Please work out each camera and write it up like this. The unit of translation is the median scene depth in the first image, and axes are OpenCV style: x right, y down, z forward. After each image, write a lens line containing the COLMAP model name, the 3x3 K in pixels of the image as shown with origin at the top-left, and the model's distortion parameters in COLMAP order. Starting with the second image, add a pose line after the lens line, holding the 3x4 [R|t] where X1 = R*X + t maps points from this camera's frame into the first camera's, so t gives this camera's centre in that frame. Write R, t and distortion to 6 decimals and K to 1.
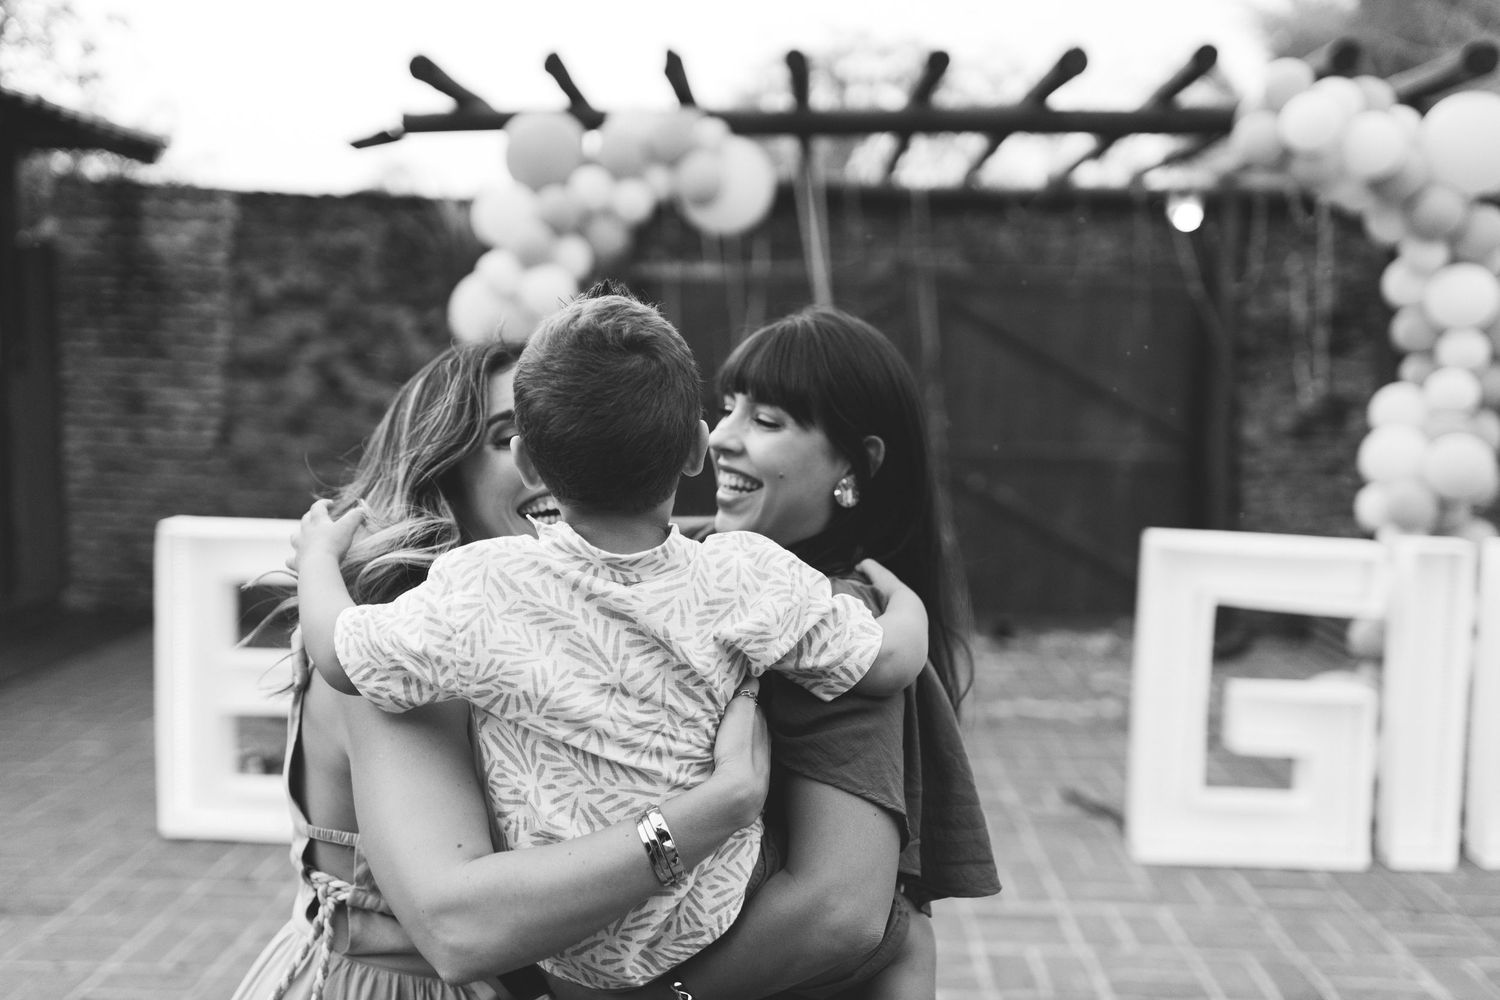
lens RADIAL K [[1447.5, 0, 720.7], [0, 1447.5, 493.7], [0, 0, 1]] dist [0.016813, 0.000000]
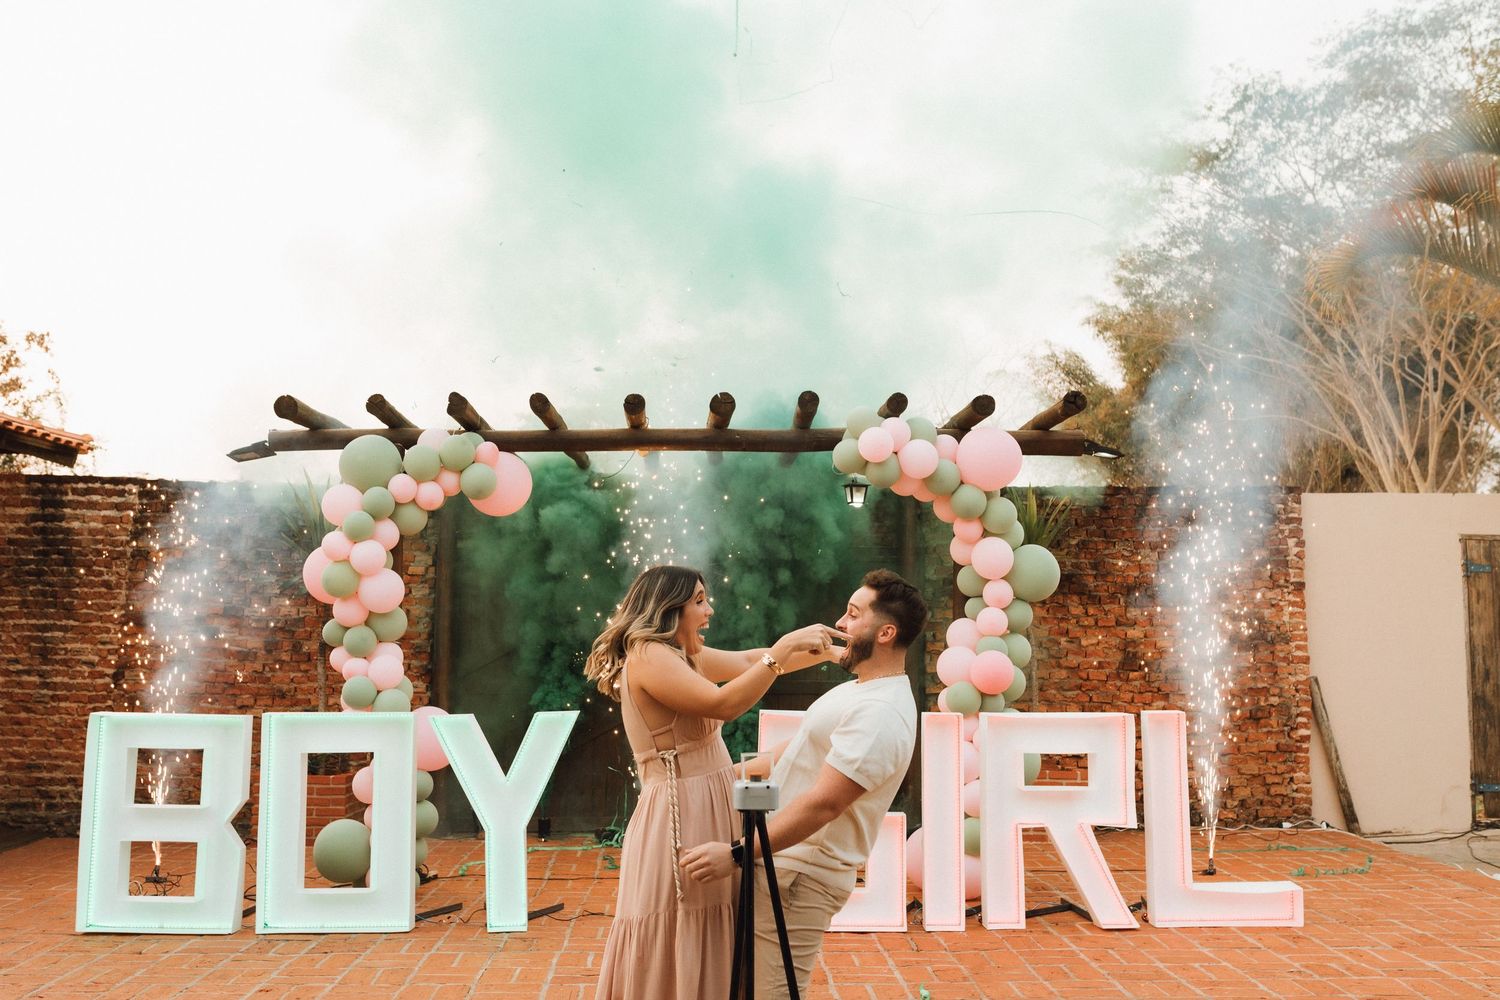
lens RADIAL K [[1489.4, 0, 736.1], [0, 1489.4, 495.3], [0, 0, 1]] dist [-0.004970, 0.000000]
pose [[0.998300, -0.004829, 0.058092, 0.157139], [0.015613, 0.982301, -0.186656, 0.080821], [-0.056162, 0.187246, 0.980706, -0.478617]]
